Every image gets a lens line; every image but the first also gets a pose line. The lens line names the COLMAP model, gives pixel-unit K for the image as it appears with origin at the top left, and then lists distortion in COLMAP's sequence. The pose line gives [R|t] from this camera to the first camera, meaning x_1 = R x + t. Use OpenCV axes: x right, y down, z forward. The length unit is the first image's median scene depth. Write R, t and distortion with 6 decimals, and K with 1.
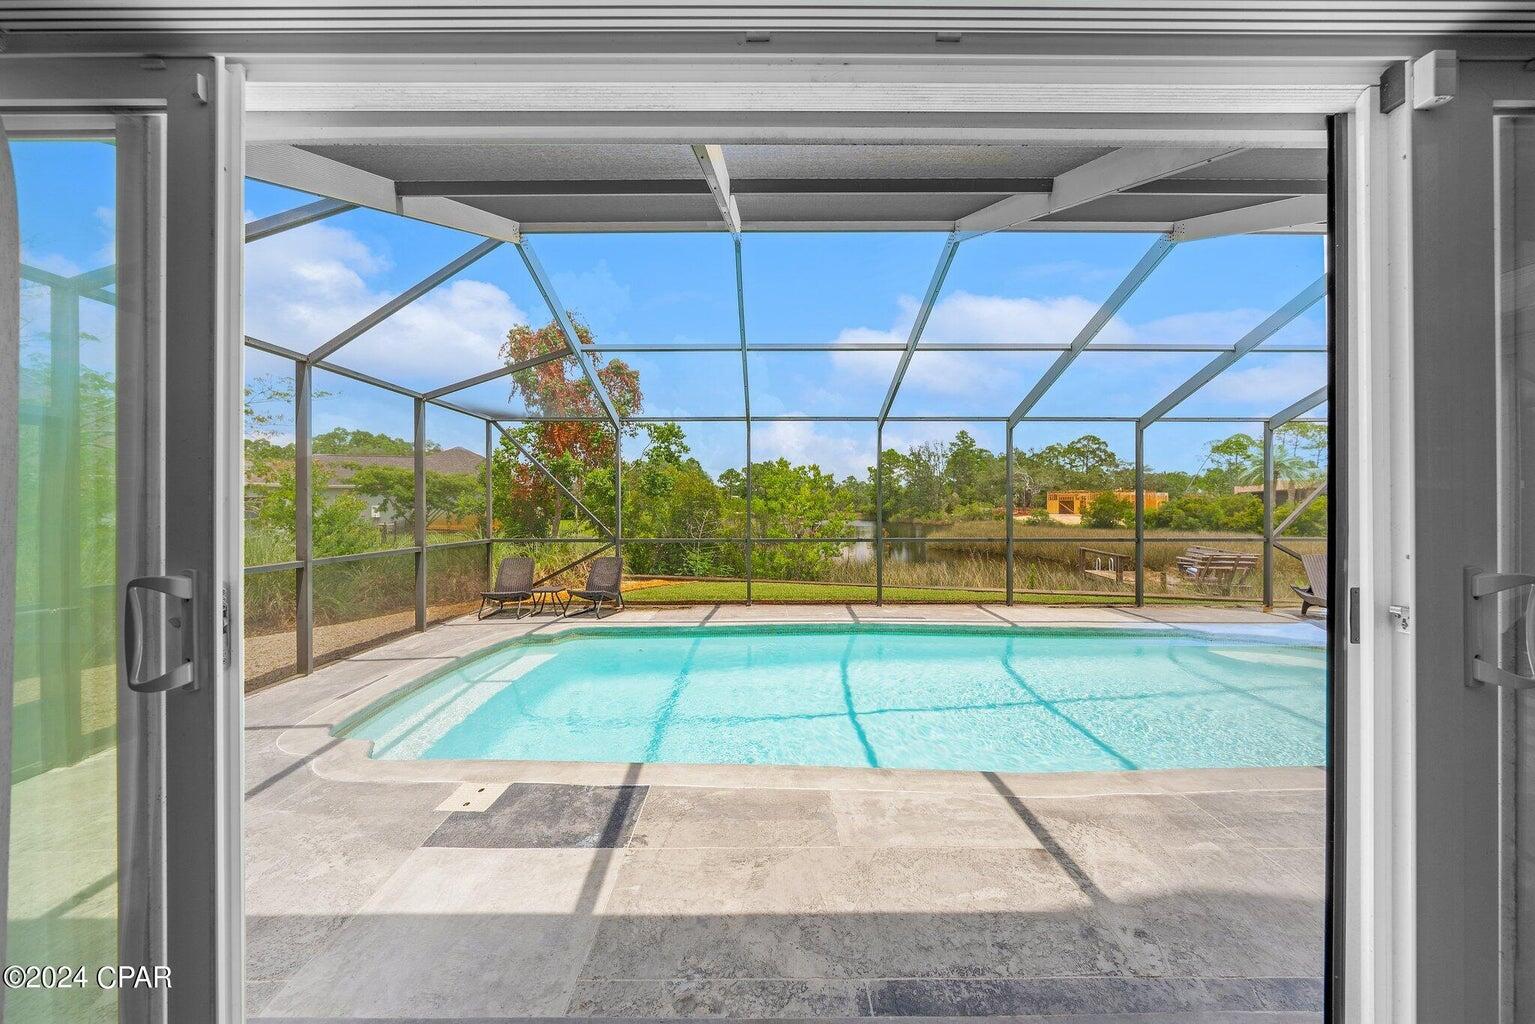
lens RADIAL K [[538.6, 0, 758.3], [0, 538.6, 503.8], [0, 0, 1]] dist [-0.002072, -0.000203]
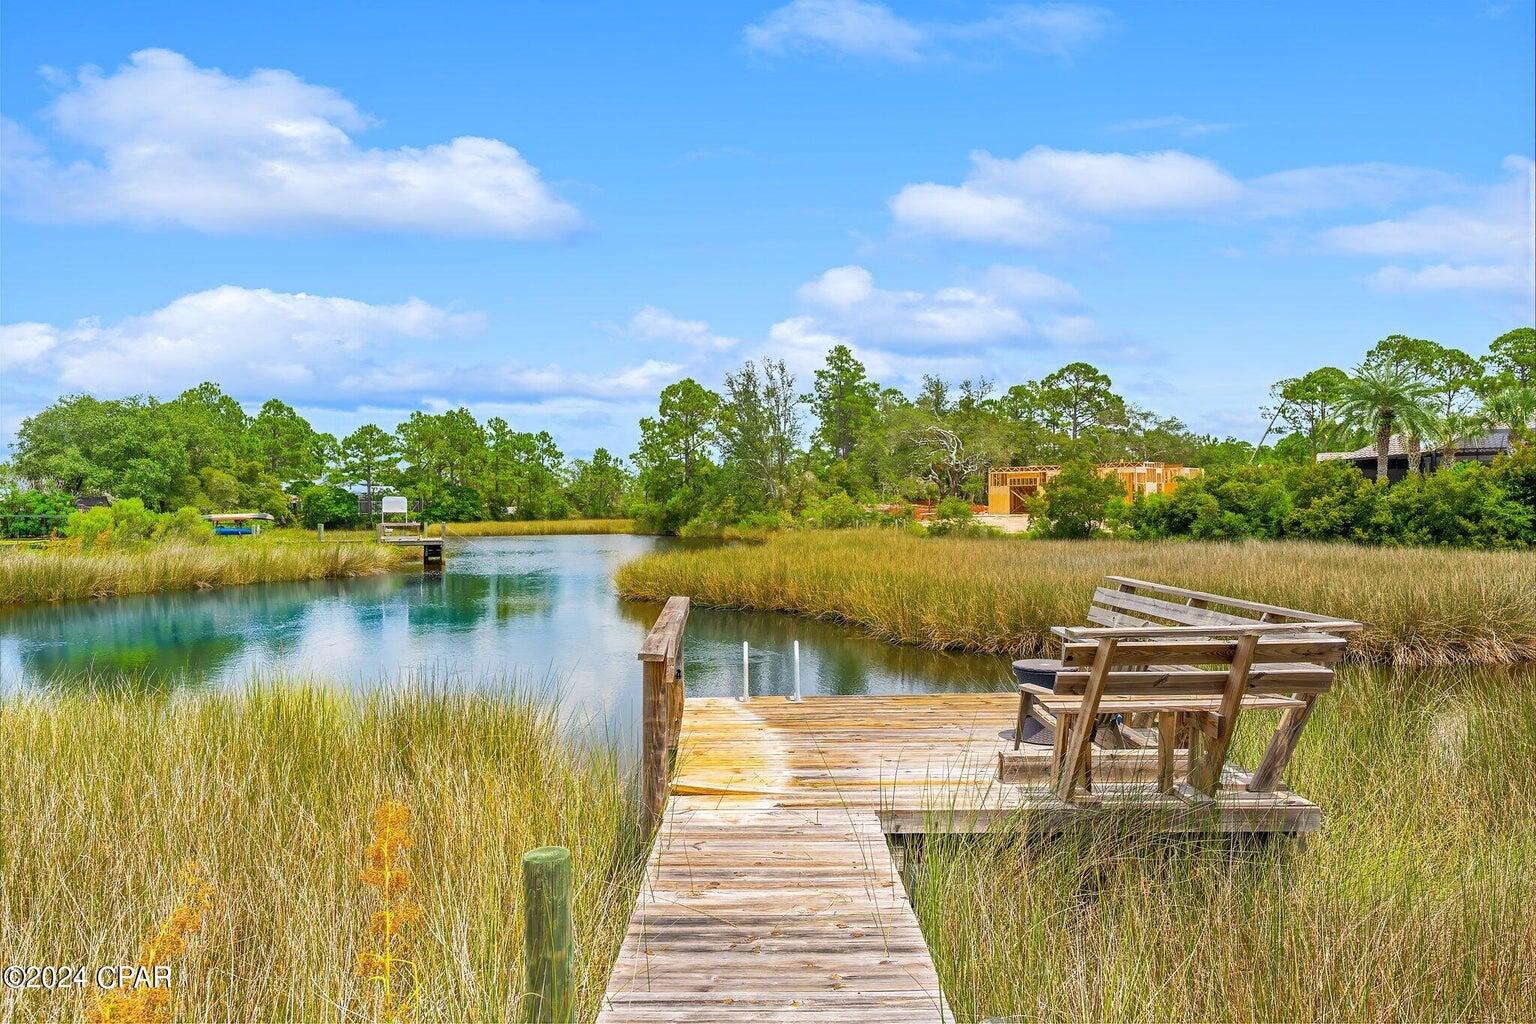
lens RADIAL K [[1022.5, 0, 768.0], [0, 1022.5, 512.0], [0, 0, 1]] dist [-0.002566, 0.000217]
pose [[0.974643, -0.008888, 0.223589, 0.233962], [0.008154, 0.999958, 0.004208, 0.019581], [-0.223617, -0.002278, 0.974674, 0.249960]]
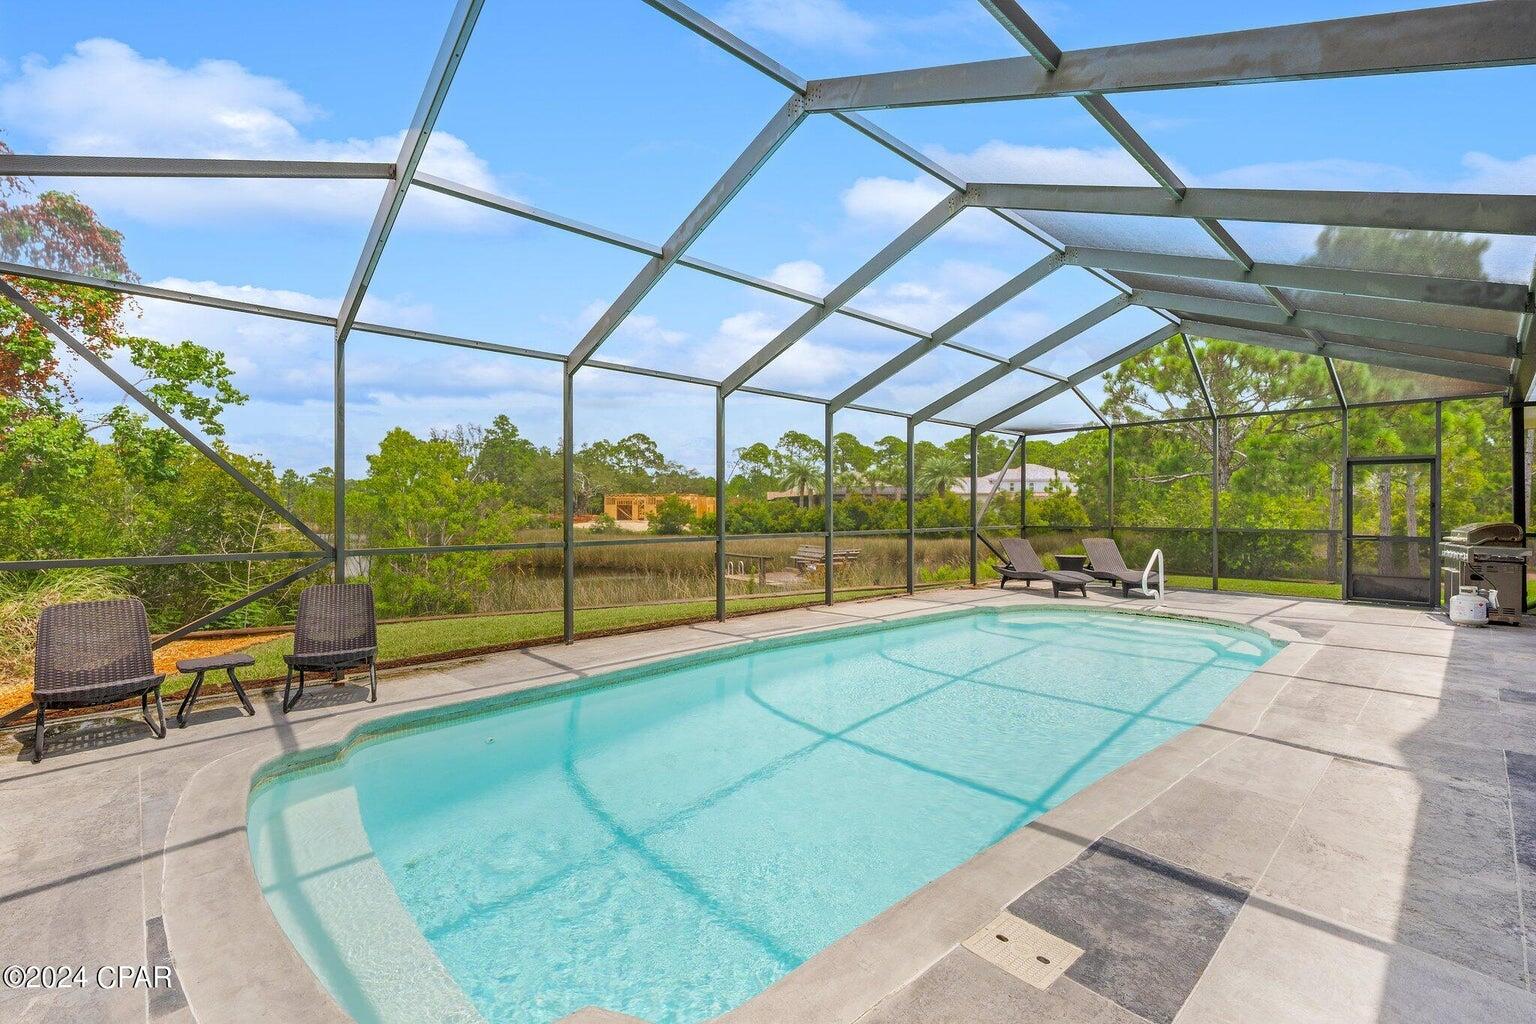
lens RADIAL K [[685.1, 0, 768.0], [0, 685.1, 512.0], [0, 0, 1]] dist [0.000729, 0.000266]
pose [[0.720757, -0.002411, 0.693183, -0.067472], [0.000443, 0.999995, 0.003017, 0.004075], [-0.693187, -0.001867, 0.720755, 0.036133]]
